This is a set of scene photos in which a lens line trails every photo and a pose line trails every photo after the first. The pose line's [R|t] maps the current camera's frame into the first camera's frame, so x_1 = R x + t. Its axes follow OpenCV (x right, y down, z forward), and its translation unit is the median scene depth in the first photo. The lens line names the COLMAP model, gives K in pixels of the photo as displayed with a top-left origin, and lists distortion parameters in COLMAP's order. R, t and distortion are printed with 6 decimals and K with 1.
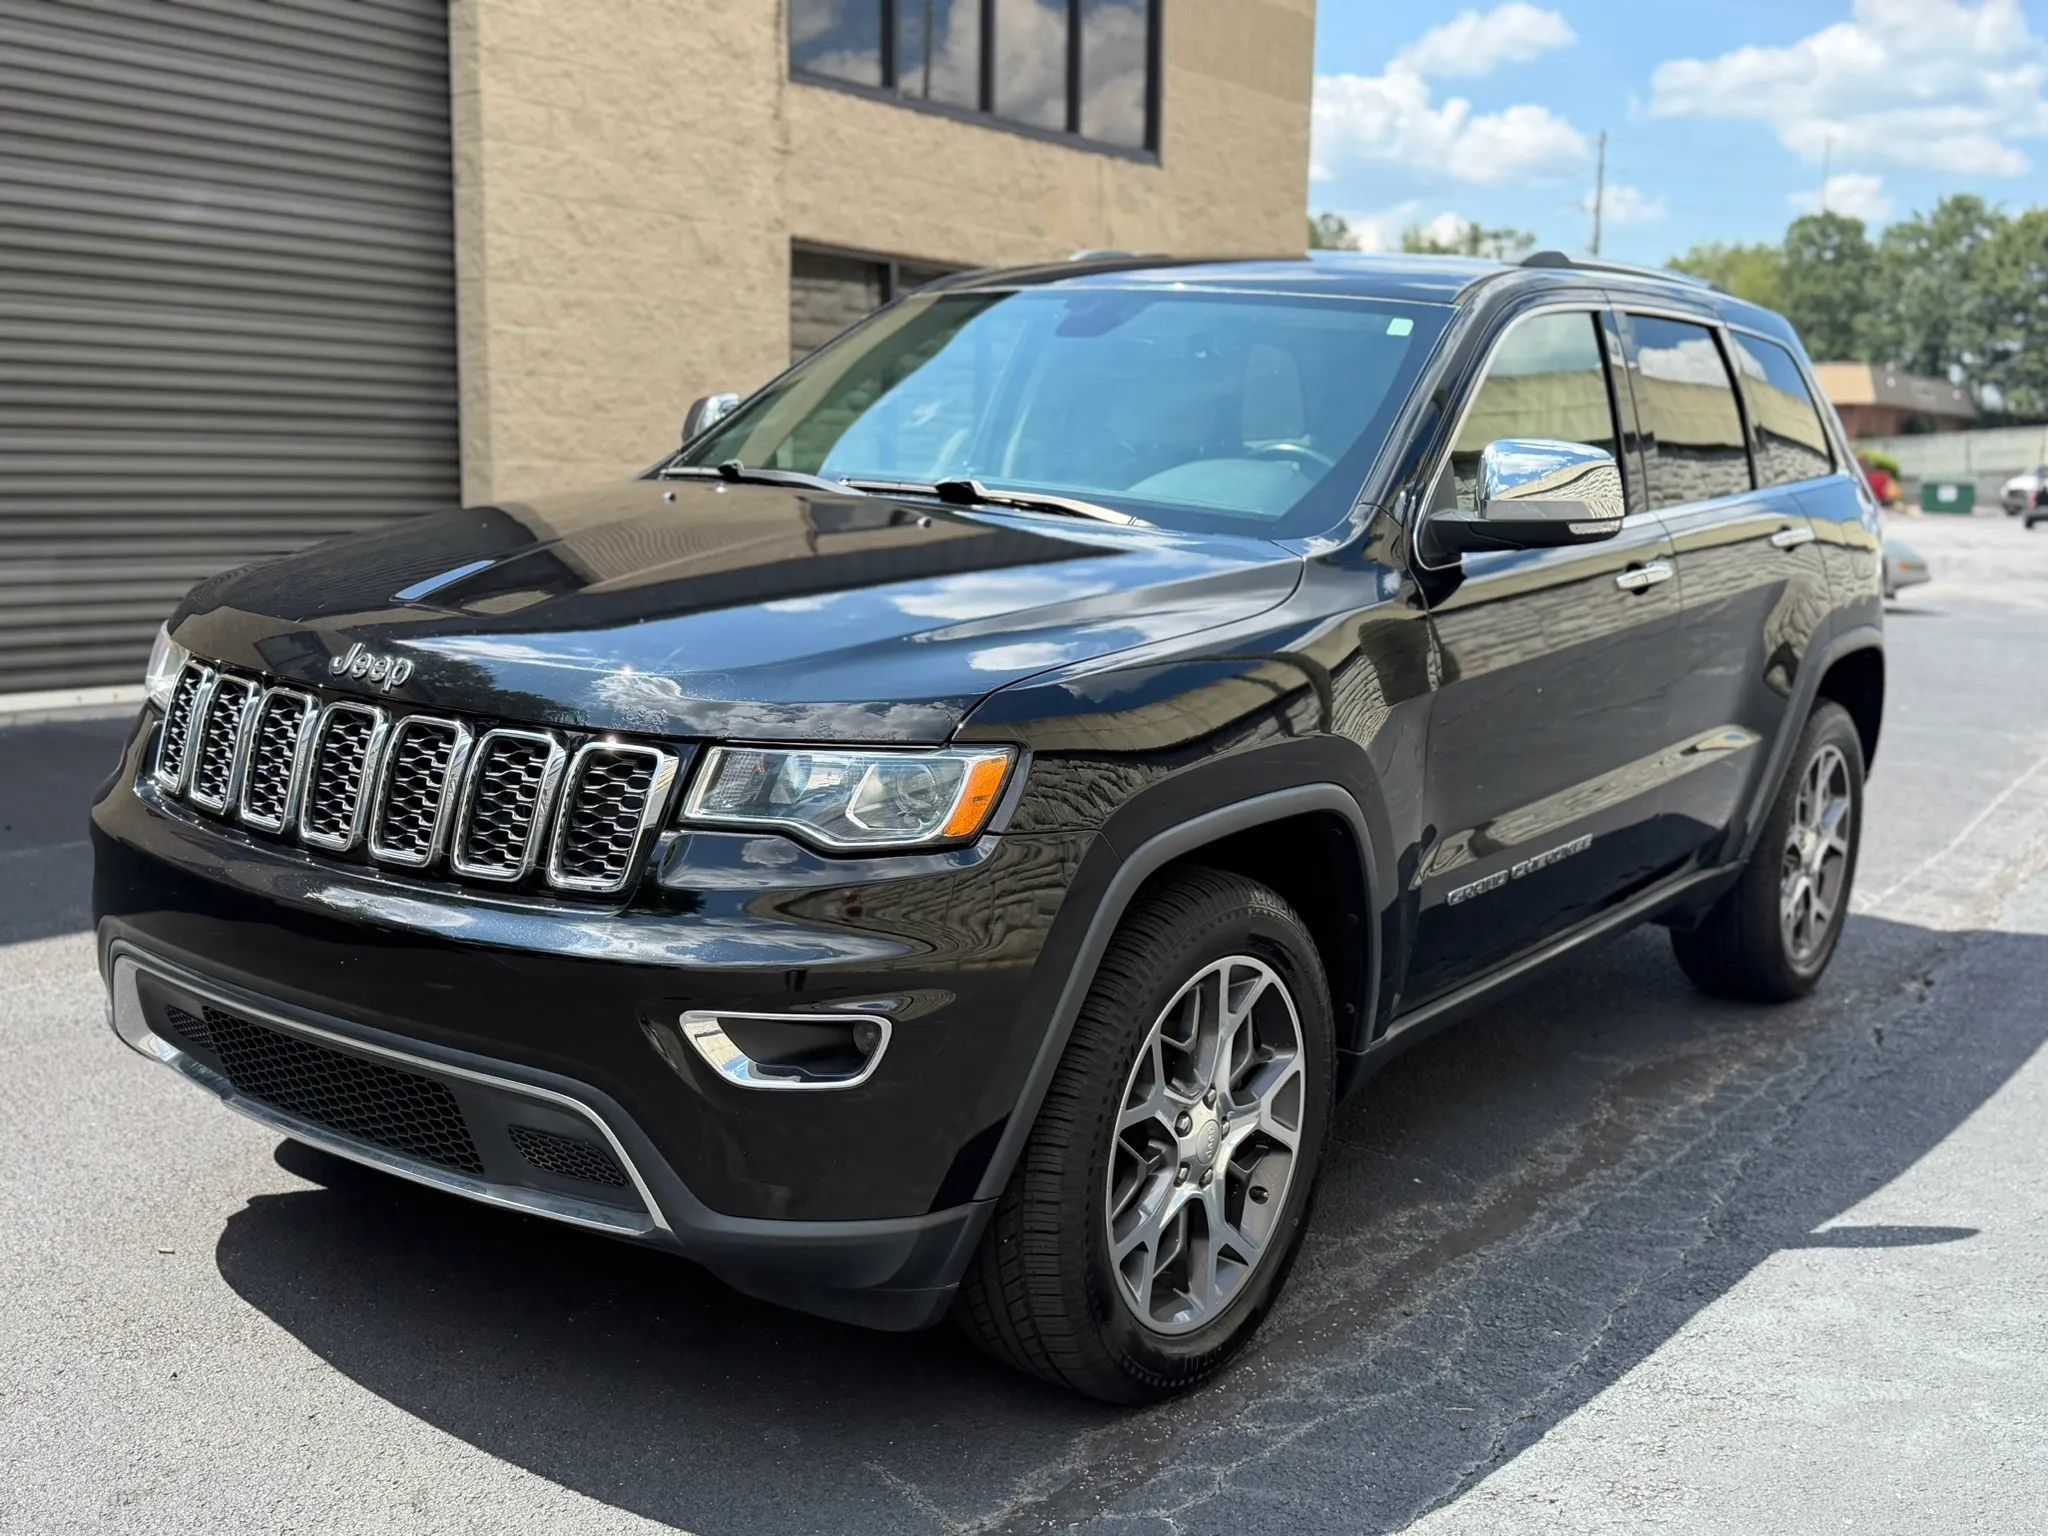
lens RADIAL K [[2162.6, 0, 1012.5], [0, 2162.6, 779.2], [0, 0, 1]] dist [0.202288, -0.470160]
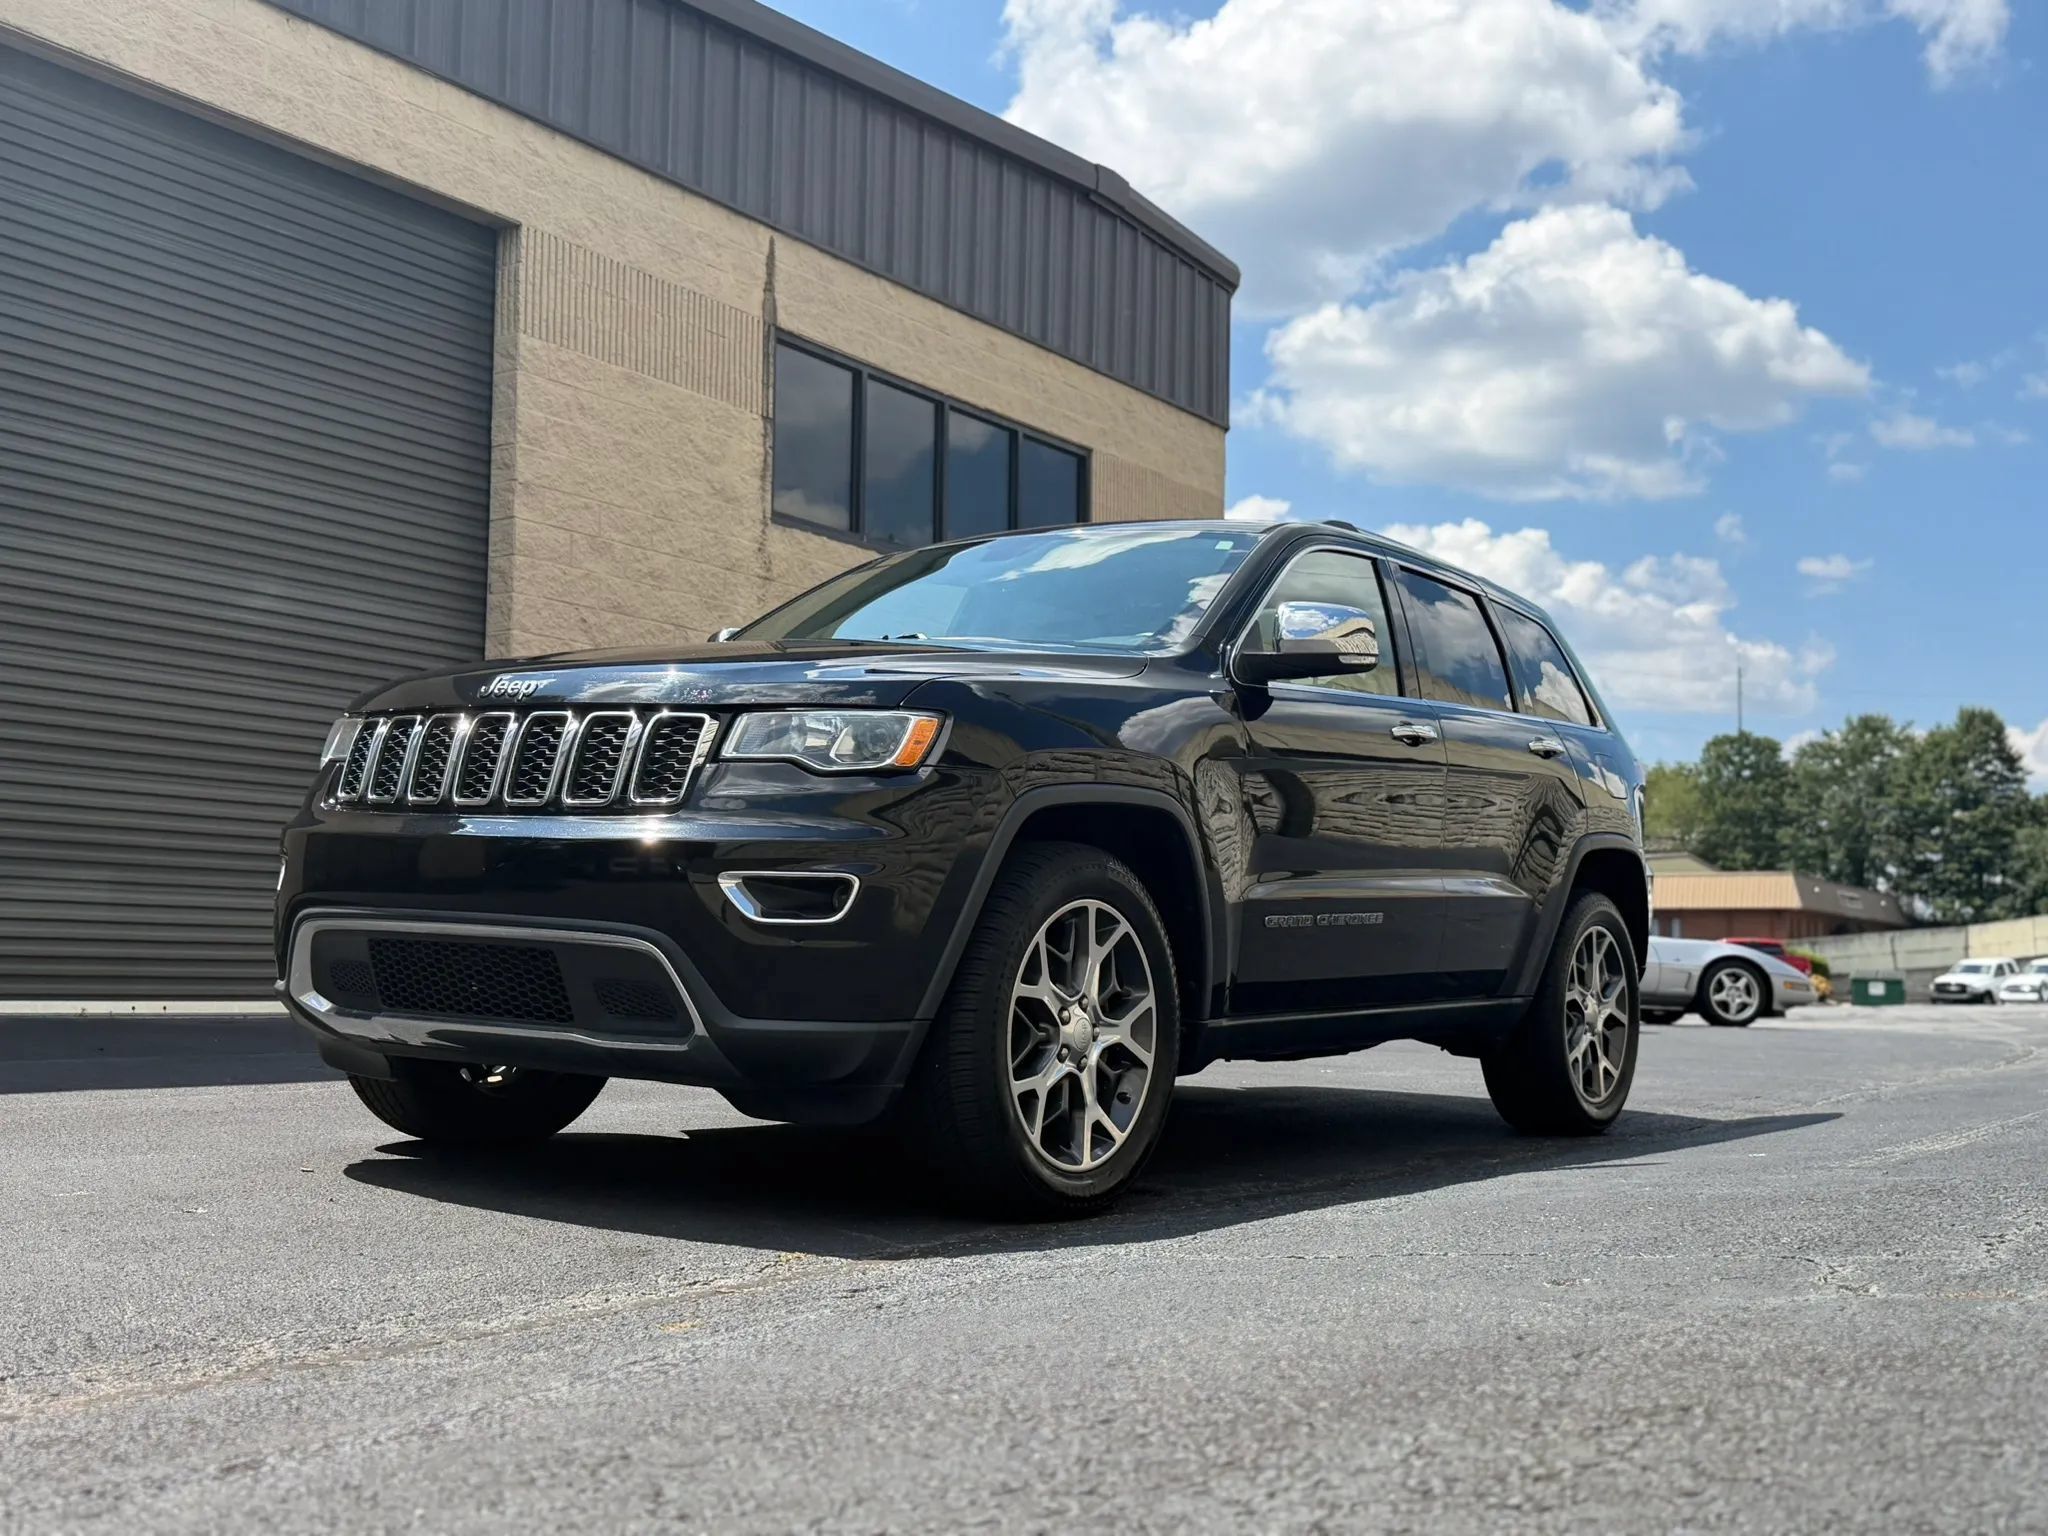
lens RADIAL K [[2174.2, 0, 1031.8], [0, 2174.2, 748.8], [0, 0, 1]] dist [0.142630, -0.272682]
pose [[0.999607, -0.002797, 0.027880, 0.011389], [0.009590, 0.969062, -0.246630, 0.206534], [-0.026328, 0.246801, 0.968709, -0.250170]]
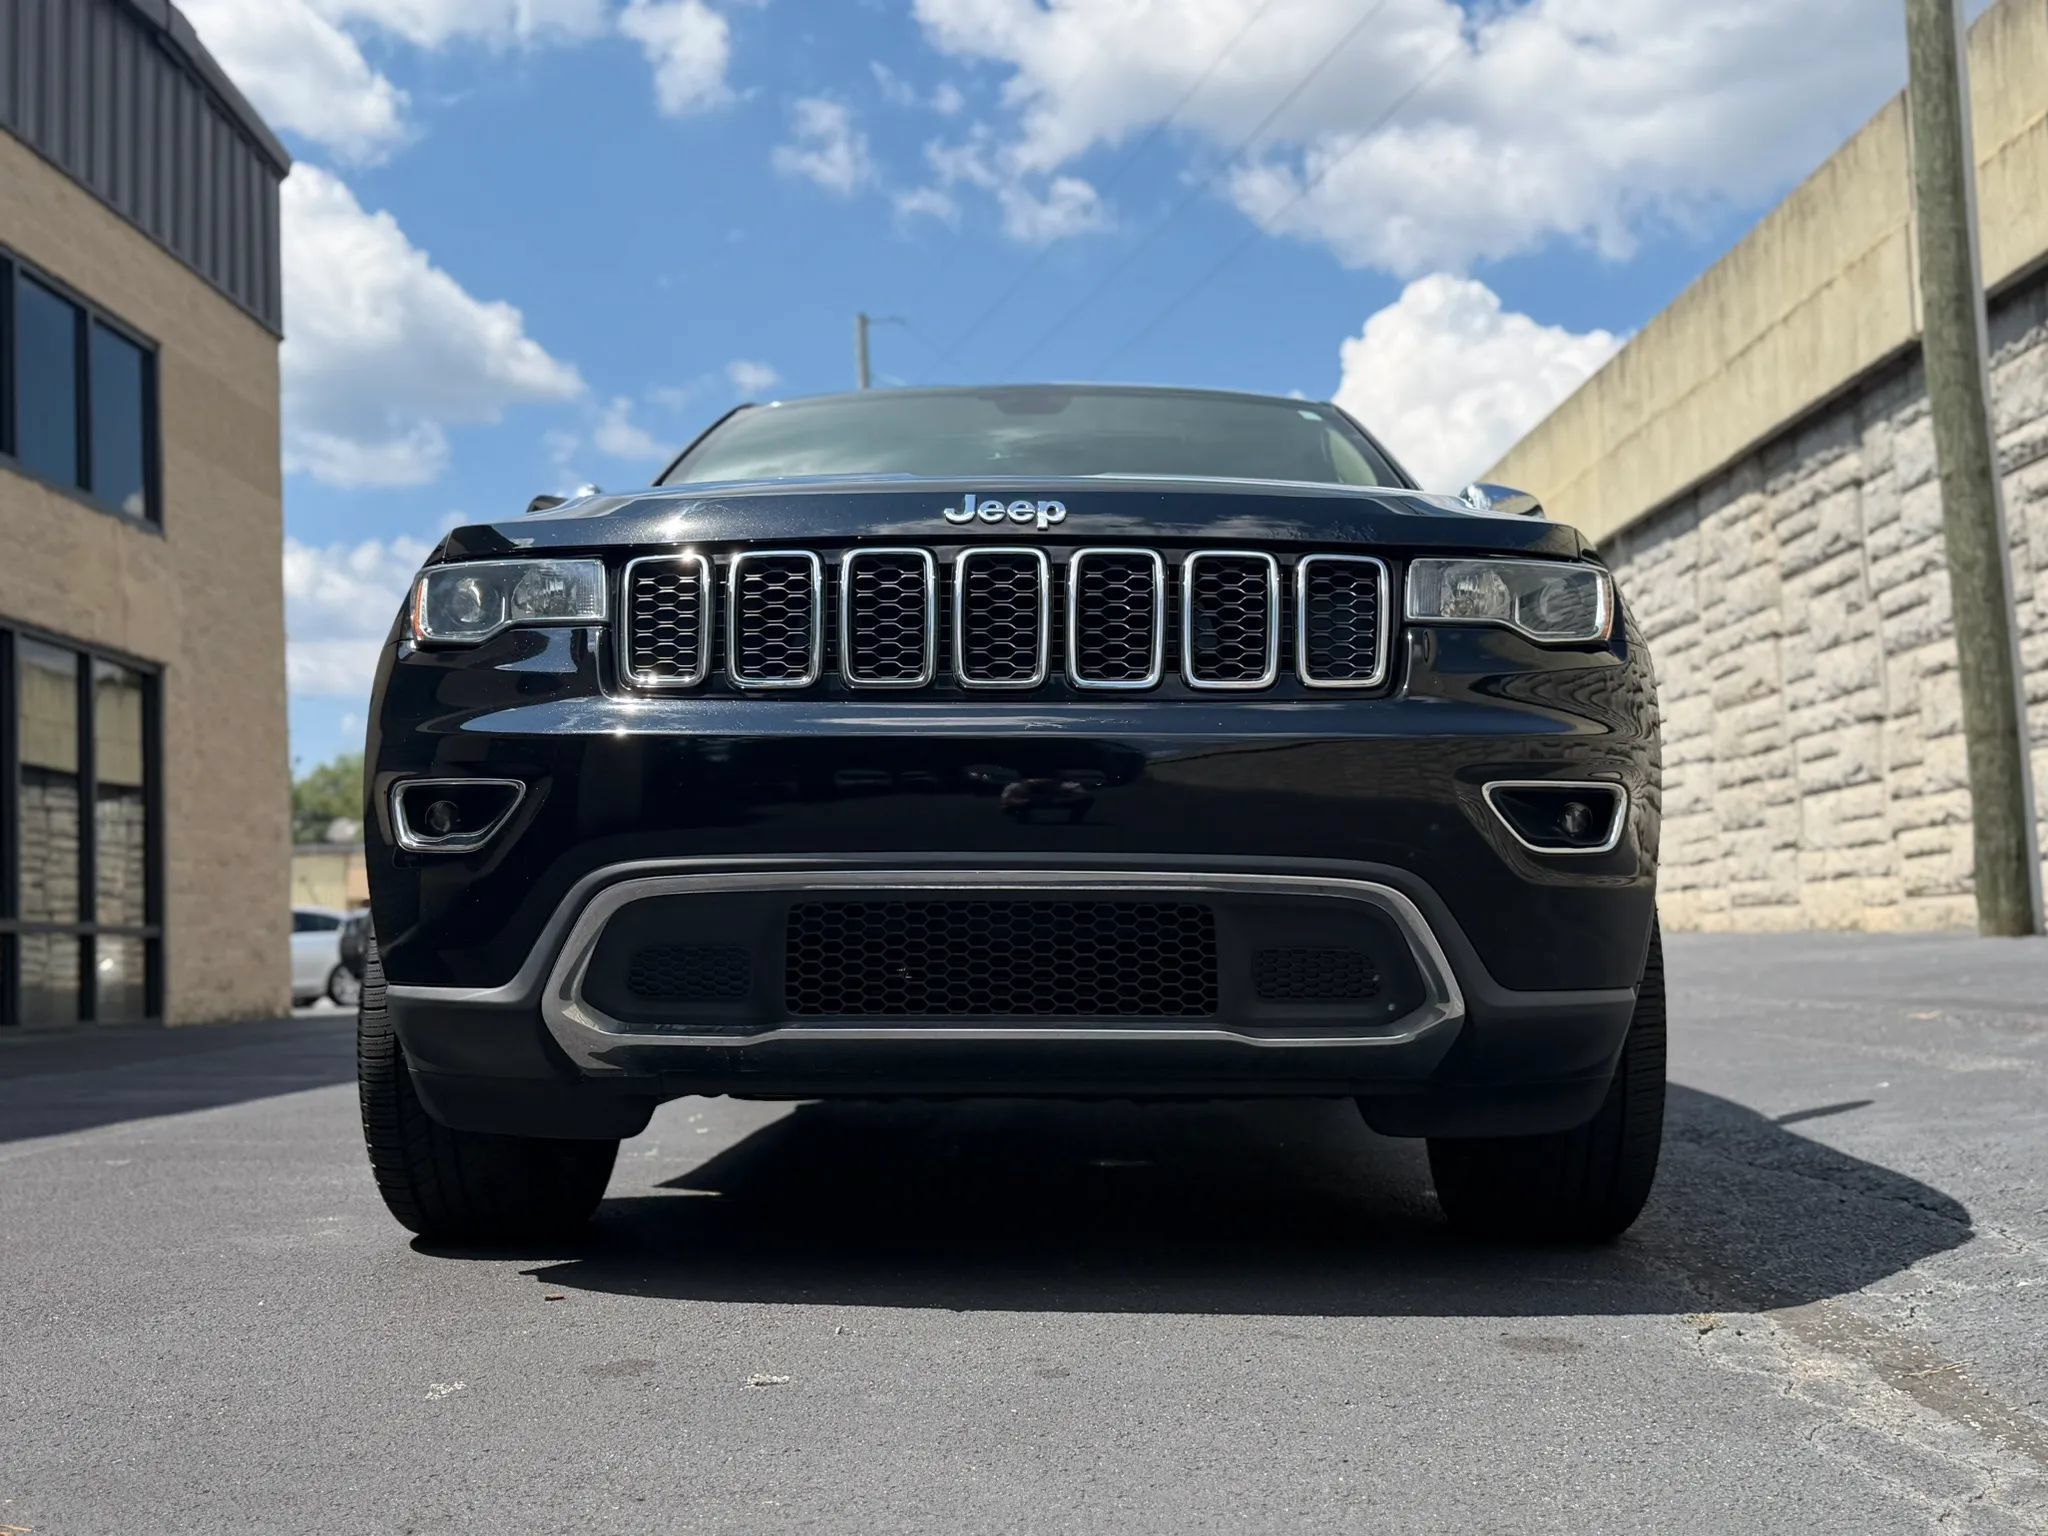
lens RADIAL K [[2164.5, 0, 1020.2], [0, 2164.5, 774.4], [0, 0, 1]] dist [0.188871, -0.400075]
pose [[0.824363, -0.008753, 0.565993, -0.477681], [0.138491, 0.972613, -0.186668, 0.138167], [-0.548858, 0.232268, 0.802998, 0.153235]]
